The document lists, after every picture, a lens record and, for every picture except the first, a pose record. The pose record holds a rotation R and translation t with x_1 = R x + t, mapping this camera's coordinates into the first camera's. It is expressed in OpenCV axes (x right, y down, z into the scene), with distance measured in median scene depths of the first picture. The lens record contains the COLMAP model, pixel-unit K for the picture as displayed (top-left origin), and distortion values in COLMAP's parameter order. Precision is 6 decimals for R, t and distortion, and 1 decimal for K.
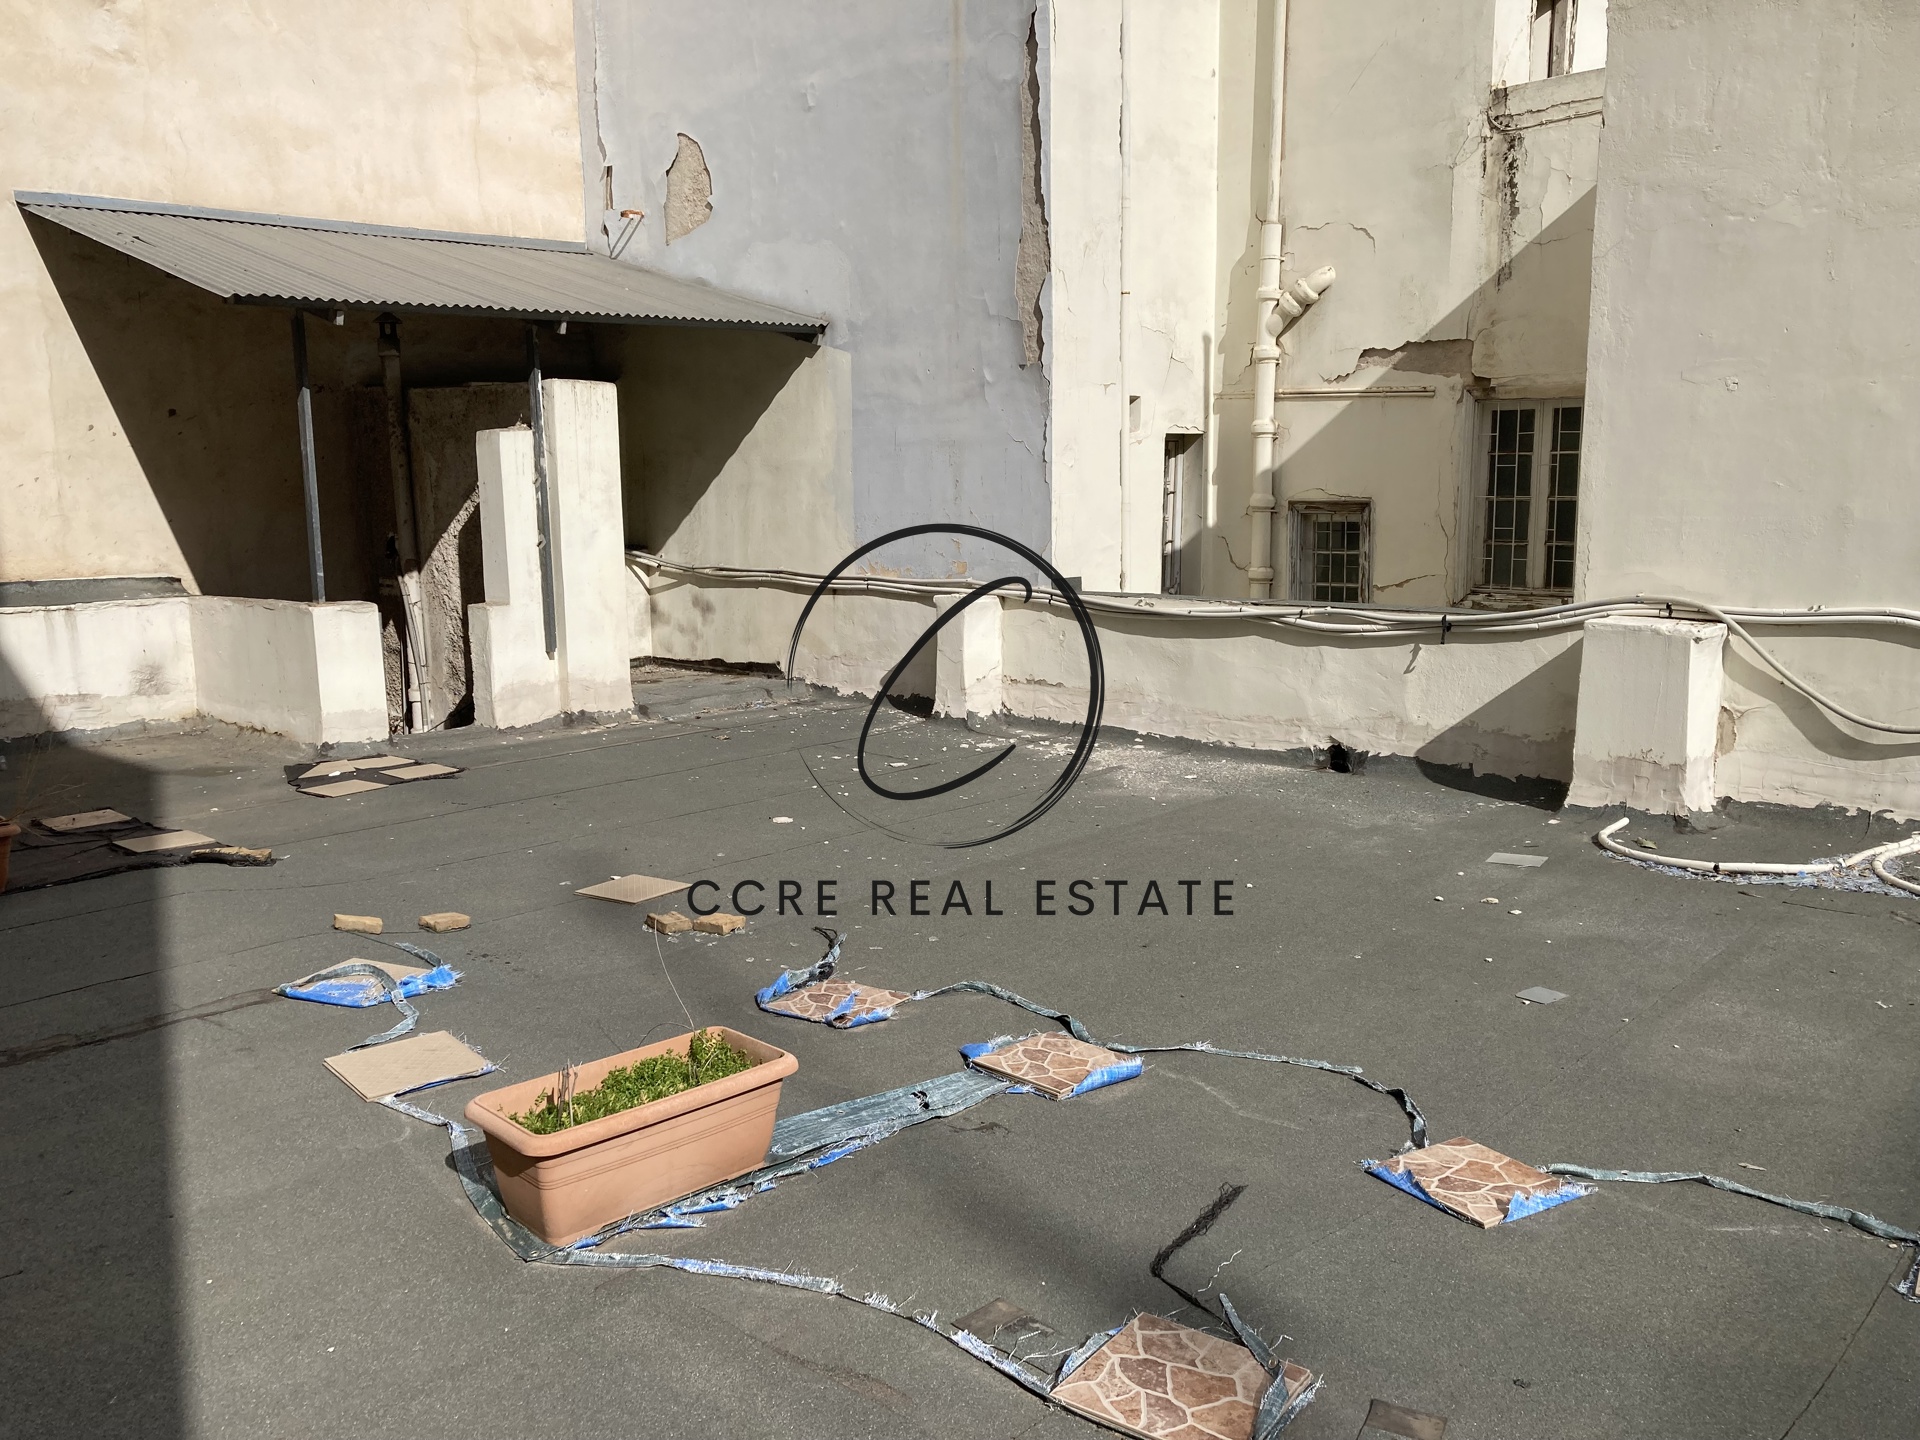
lens RADIAL K [[1585.7, 0, 933.4], [0, 1585.7, 723.4], [0, 0, 1]] dist [0.027486, -0.012728]
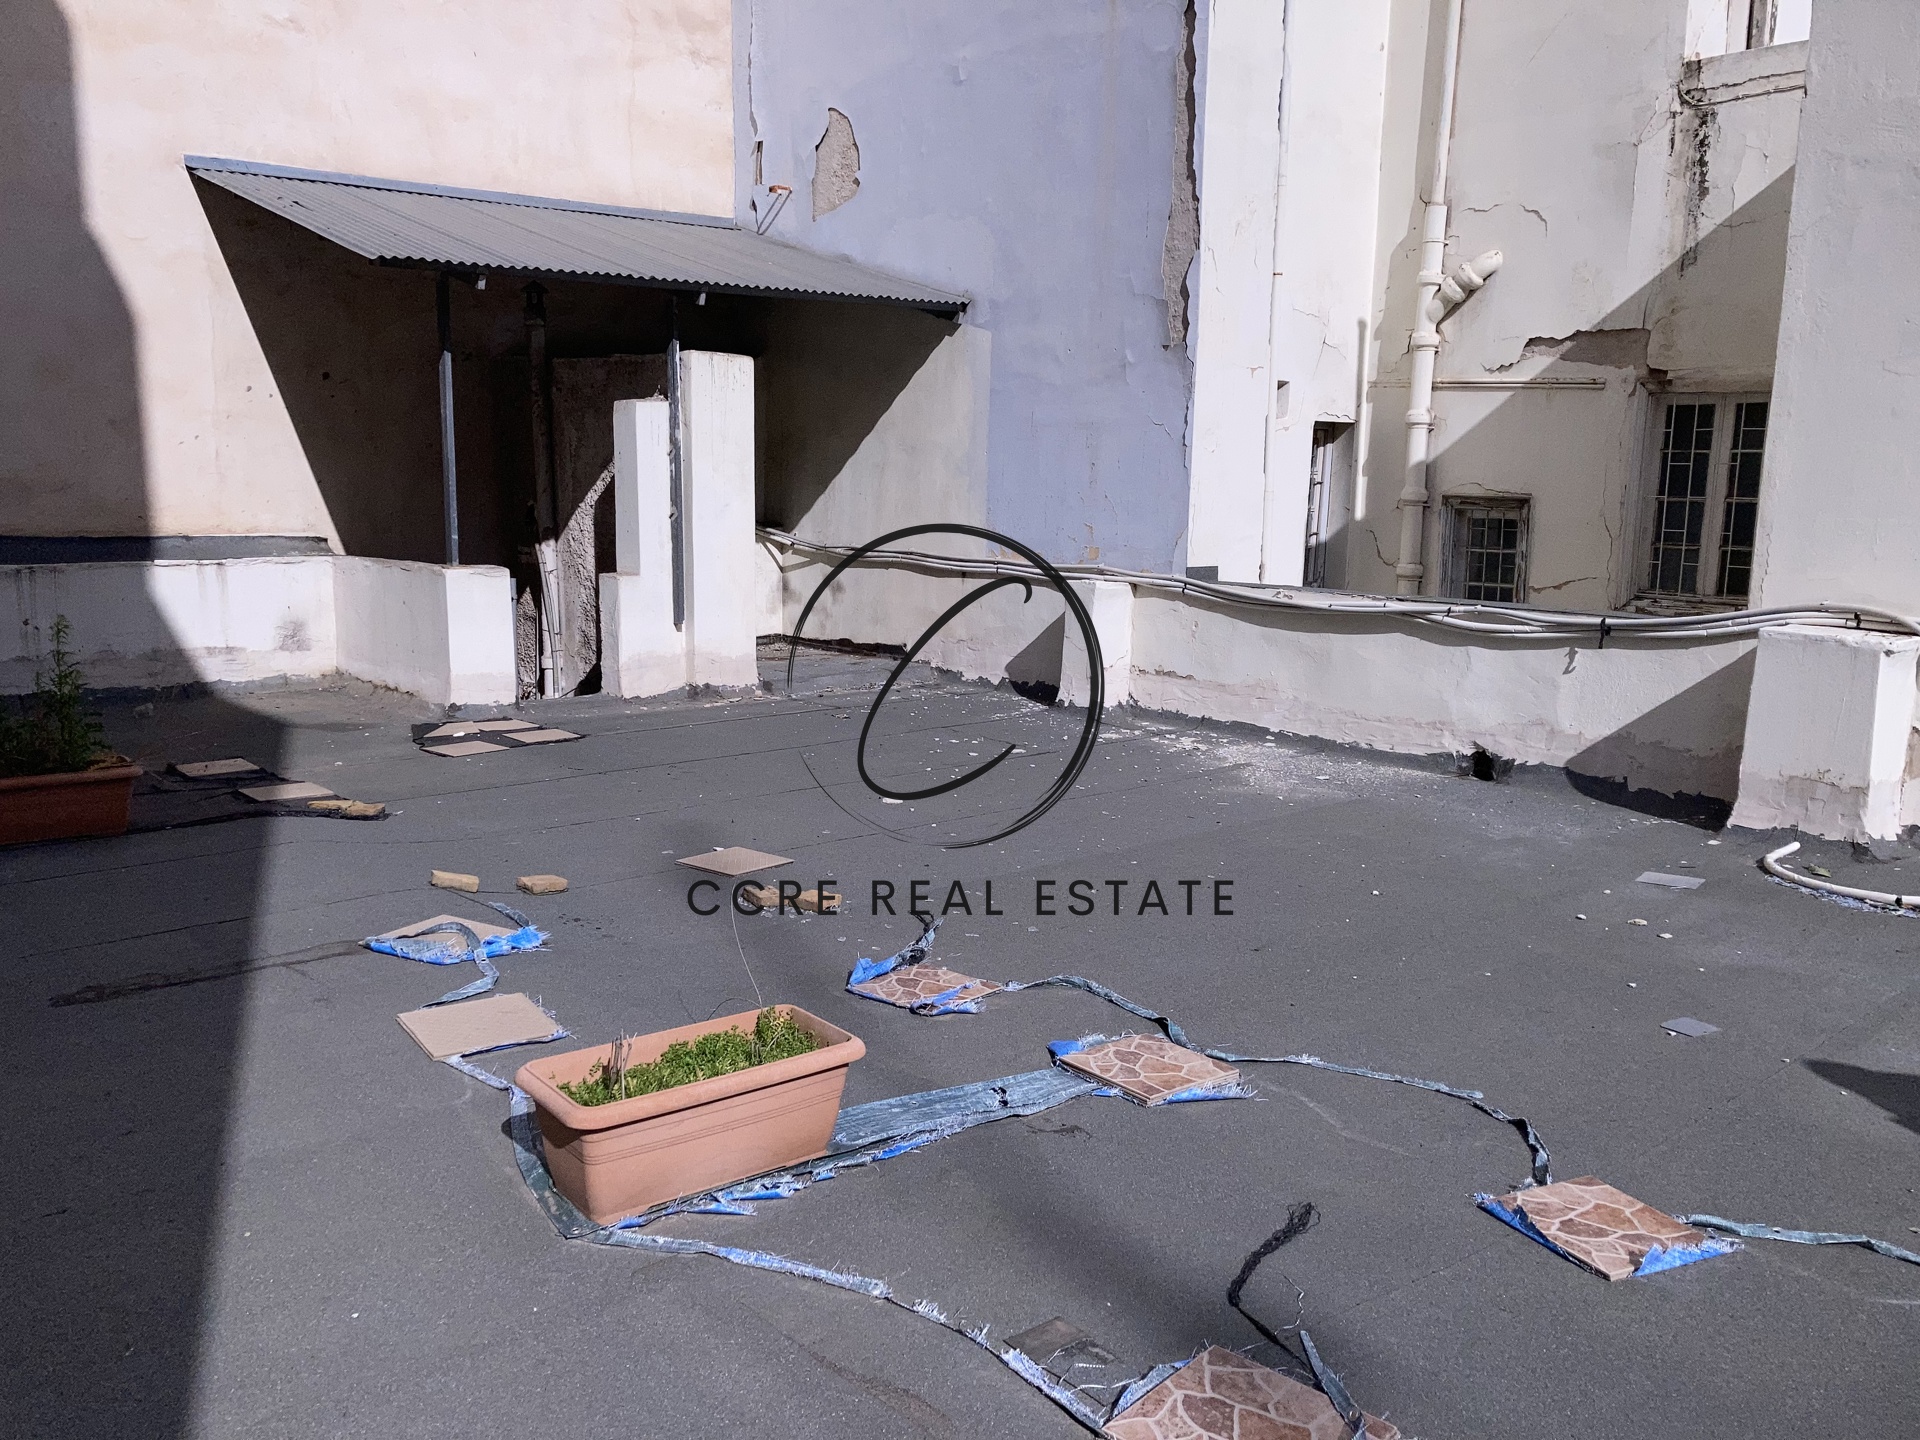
lens RADIAL K [[1588.3, 0, 926.1], [0, 1588.3, 719.6], [0, 0, 1]] dist [0.001694, 0.054691]
pose [[0.994819, 0.043570, -0.091850, 0.010014], [-0.043318, 0.999050, 0.004735, 0.004277], [0.091969, -0.000732, 0.995762, 0.022013]]
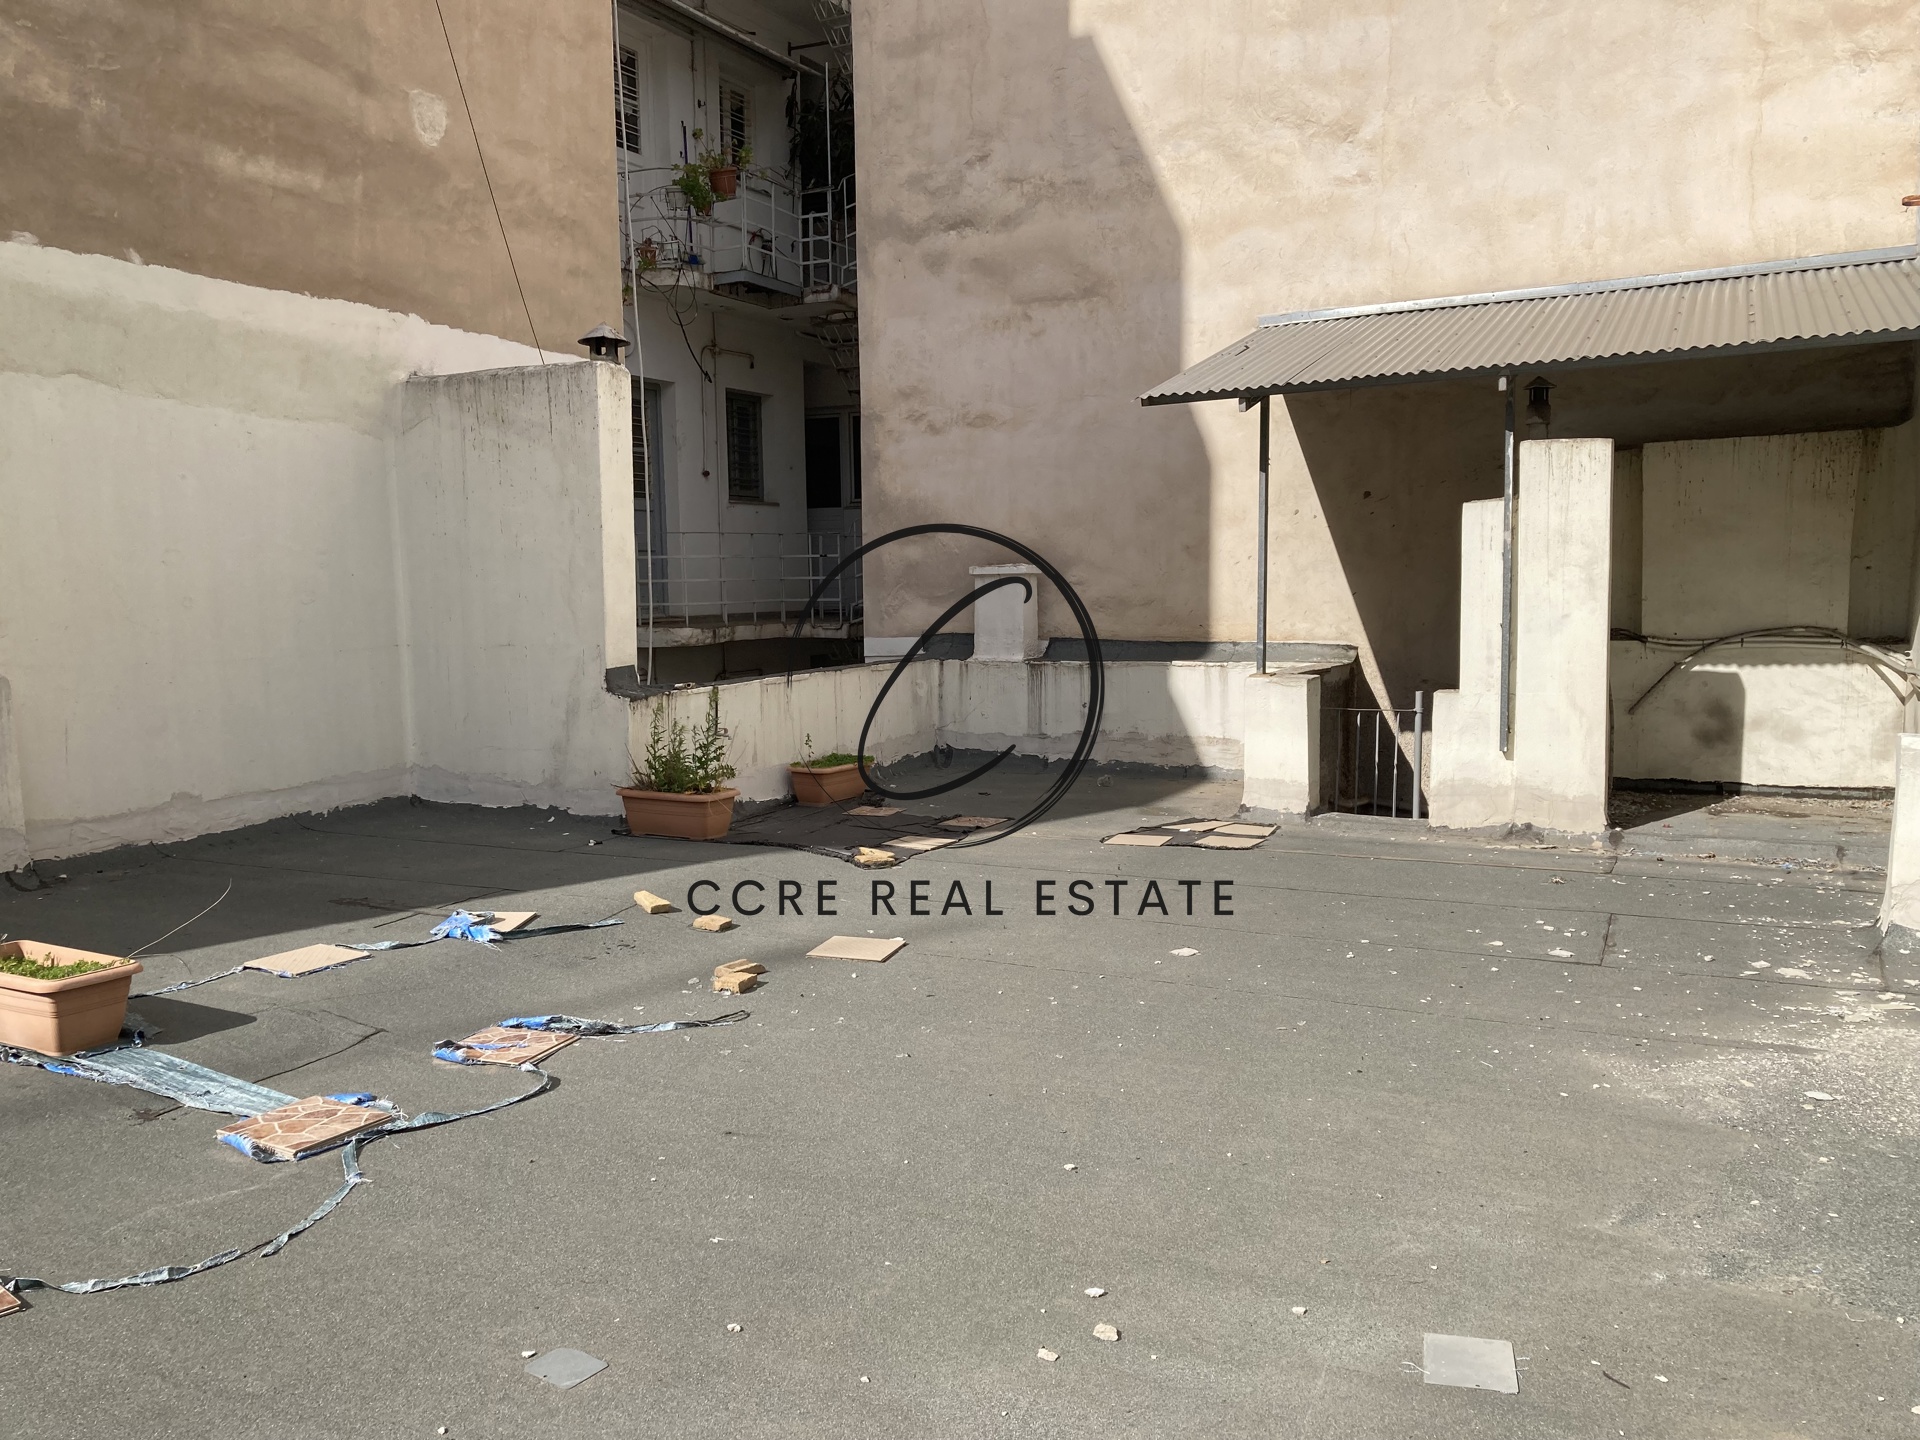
lens RADIAL K [[1522.6, 0, 897.9], [0, 1522.6, 714.6], [0, 0, 1]] dist [0.052897, -0.063229]
pose [[0.283521, 0.097316, -0.954015, 0.508453], [-0.136528, 0.988800, 0.060290, -0.075991], [0.949198, 0.113156, 0.293632, 0.469573]]
